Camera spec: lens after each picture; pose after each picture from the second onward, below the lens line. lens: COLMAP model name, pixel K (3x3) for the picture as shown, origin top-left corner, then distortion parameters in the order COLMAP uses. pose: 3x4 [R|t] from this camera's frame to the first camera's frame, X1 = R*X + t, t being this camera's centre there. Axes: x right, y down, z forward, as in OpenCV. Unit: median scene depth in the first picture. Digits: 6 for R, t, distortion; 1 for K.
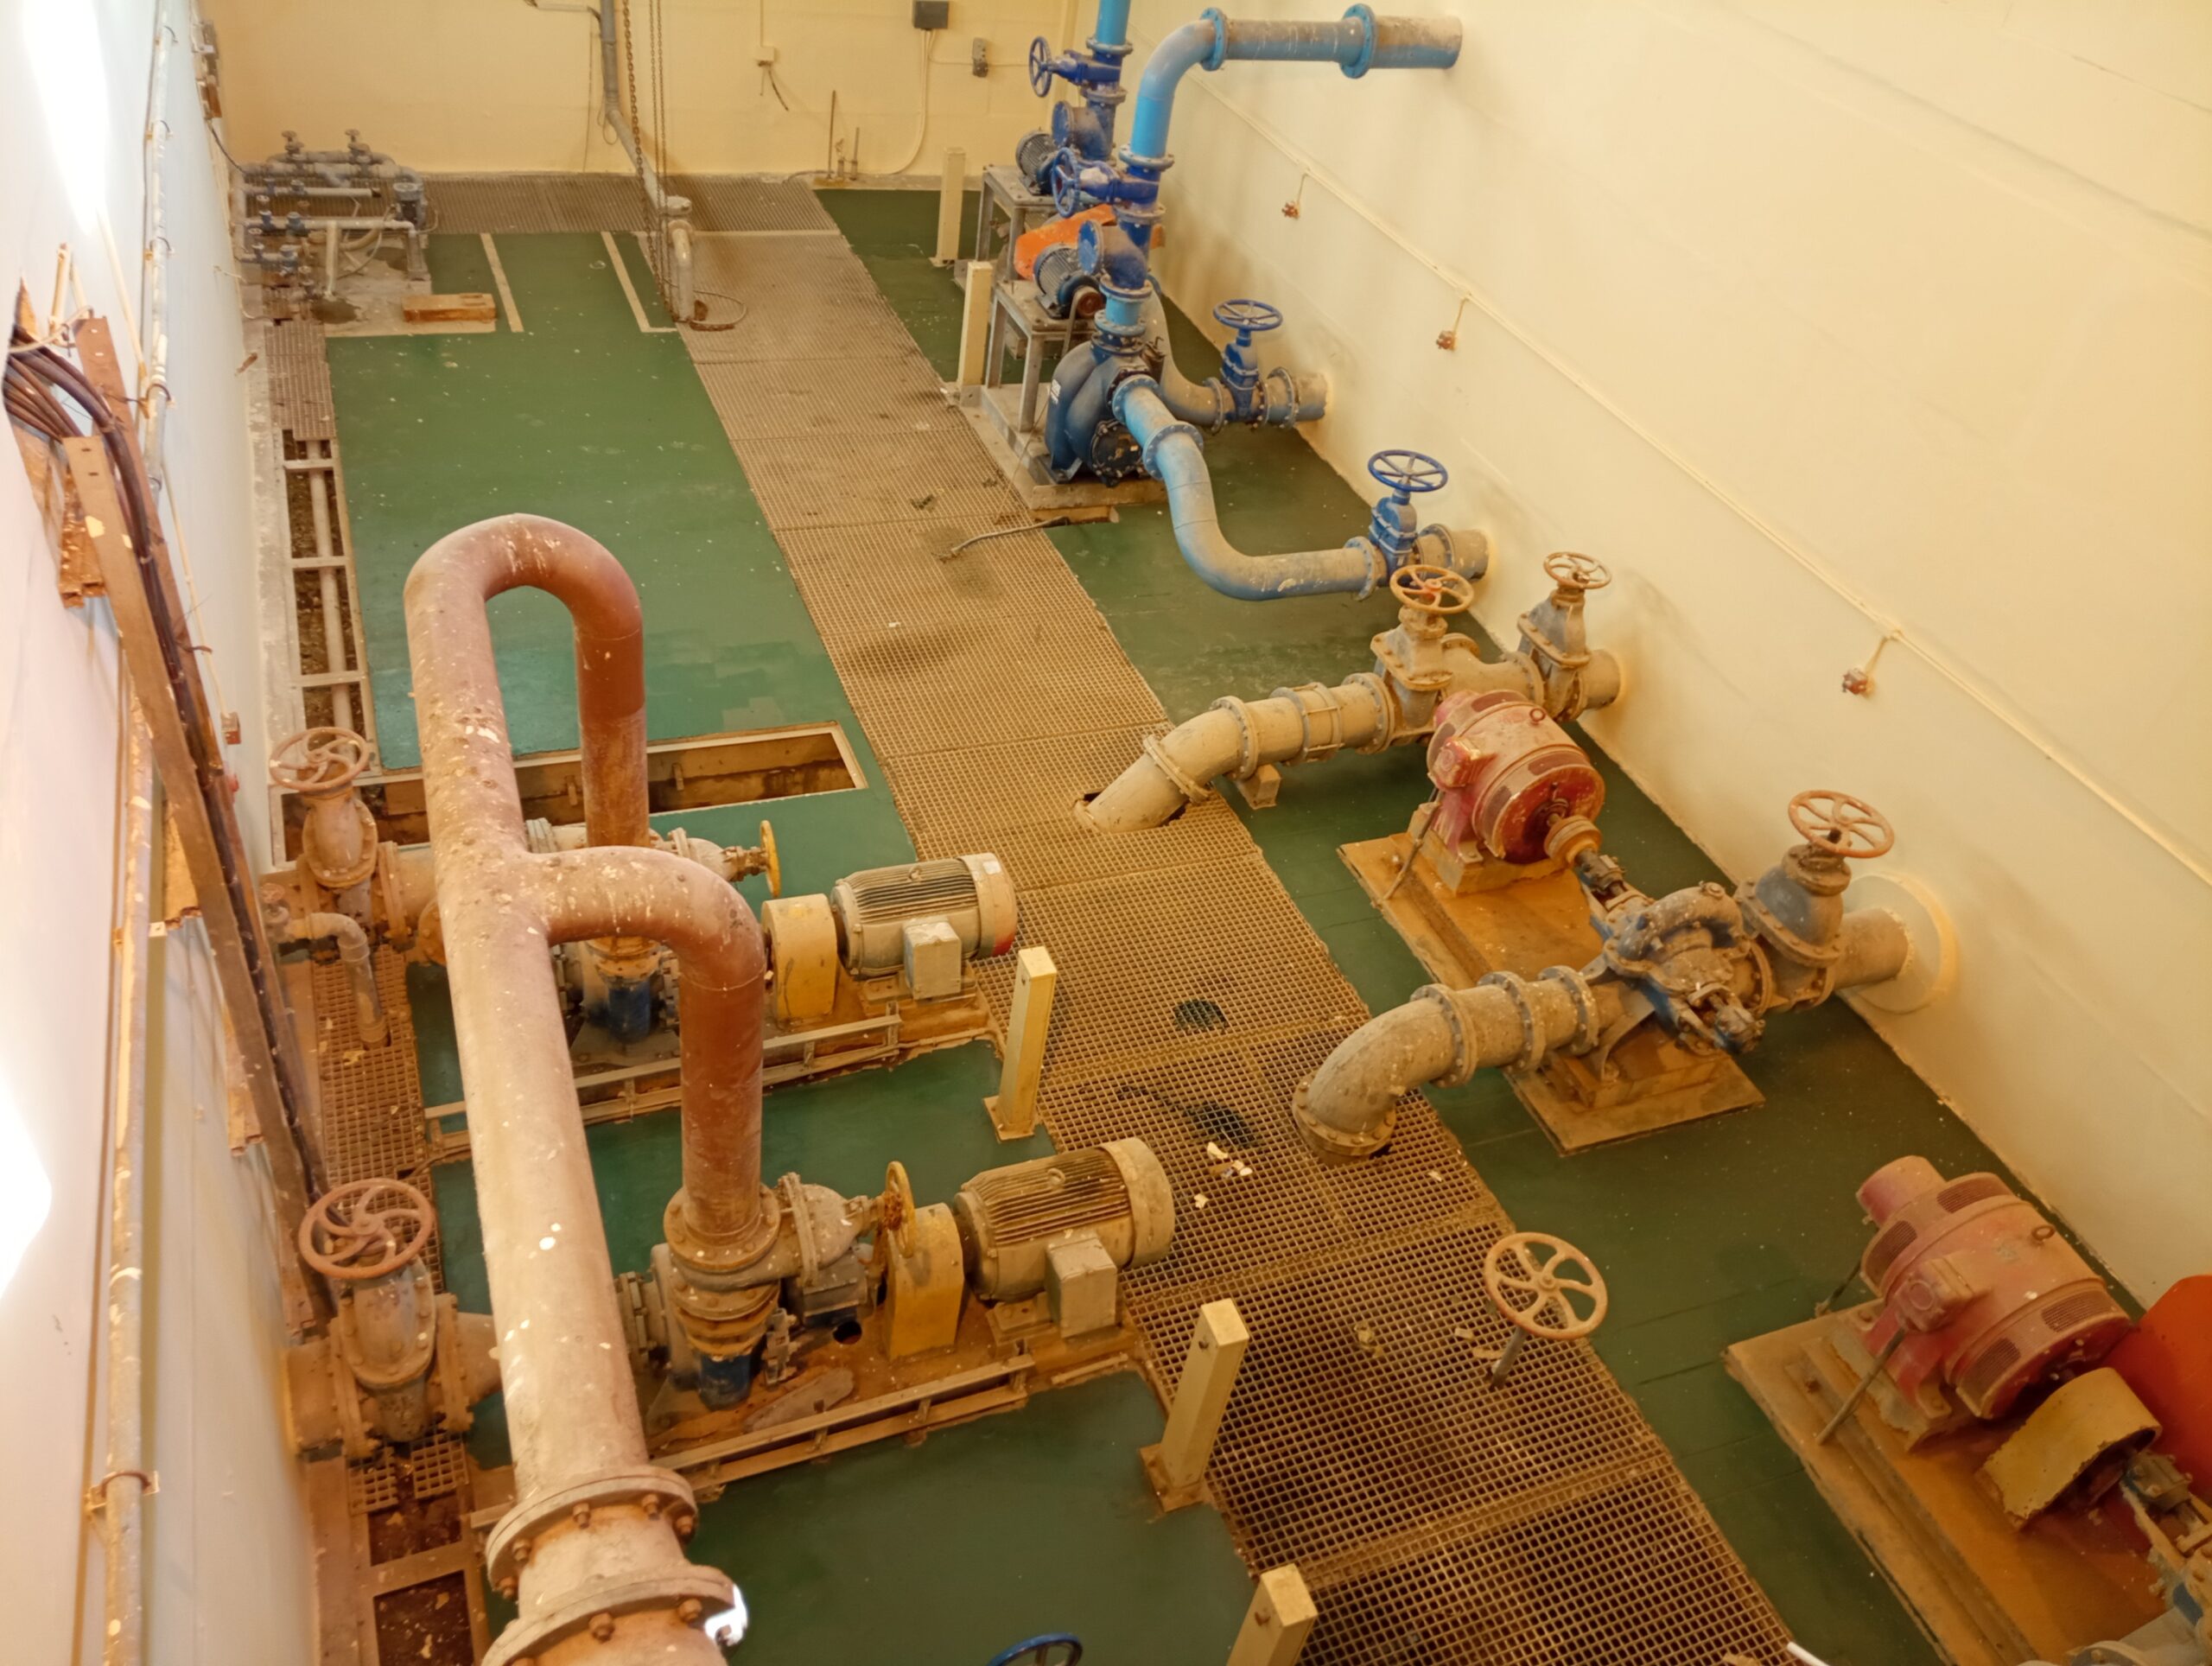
lens RADIAL K [[1649.0, 0, 1106.0], [0, 1649.0, 833.0], [0, 0, 1]] dist [-0.000309, -0.008665]
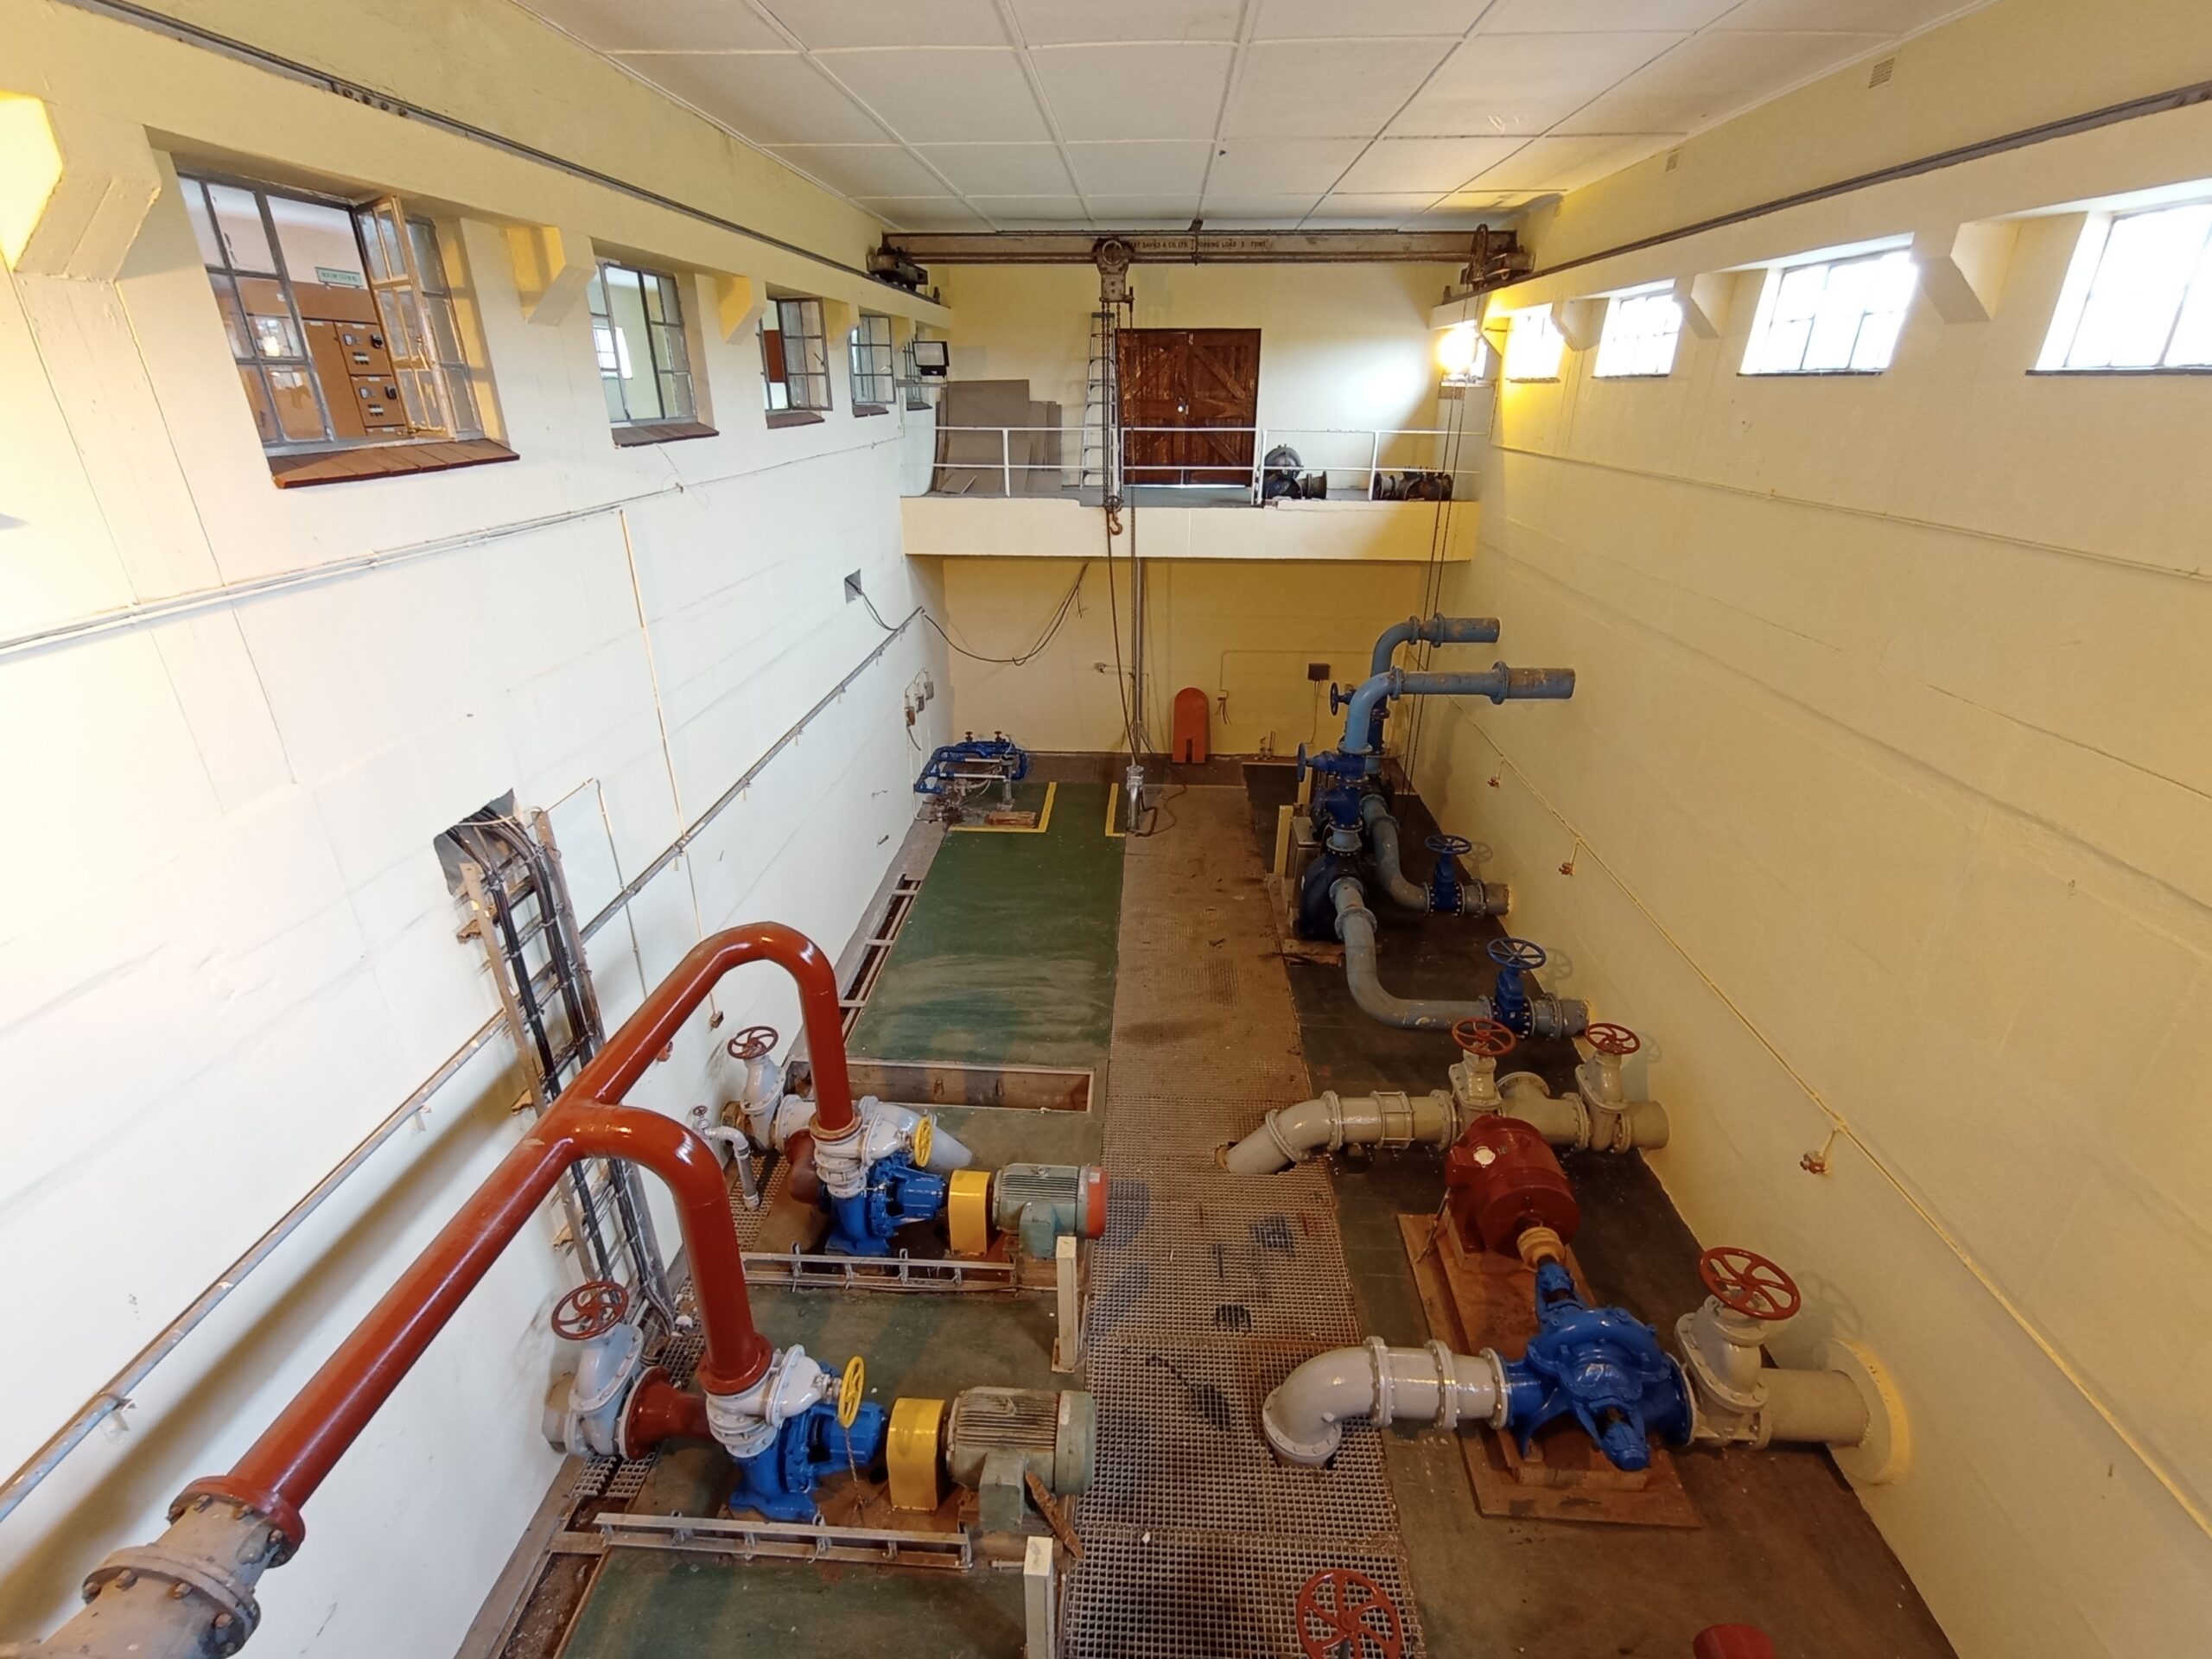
lens RADIAL K [[982.4, 0, 1111.1], [0, 982.4, 842.0], [0, 0, 1]] dist [-0.001482, 0.000100]
pose [[0.897185, 0.052054, -0.438576, 0.232126], [-0.175444, 0.953323, -0.245752, -0.038196], [0.405312, 0.297431, 0.864440, 0.080733]]
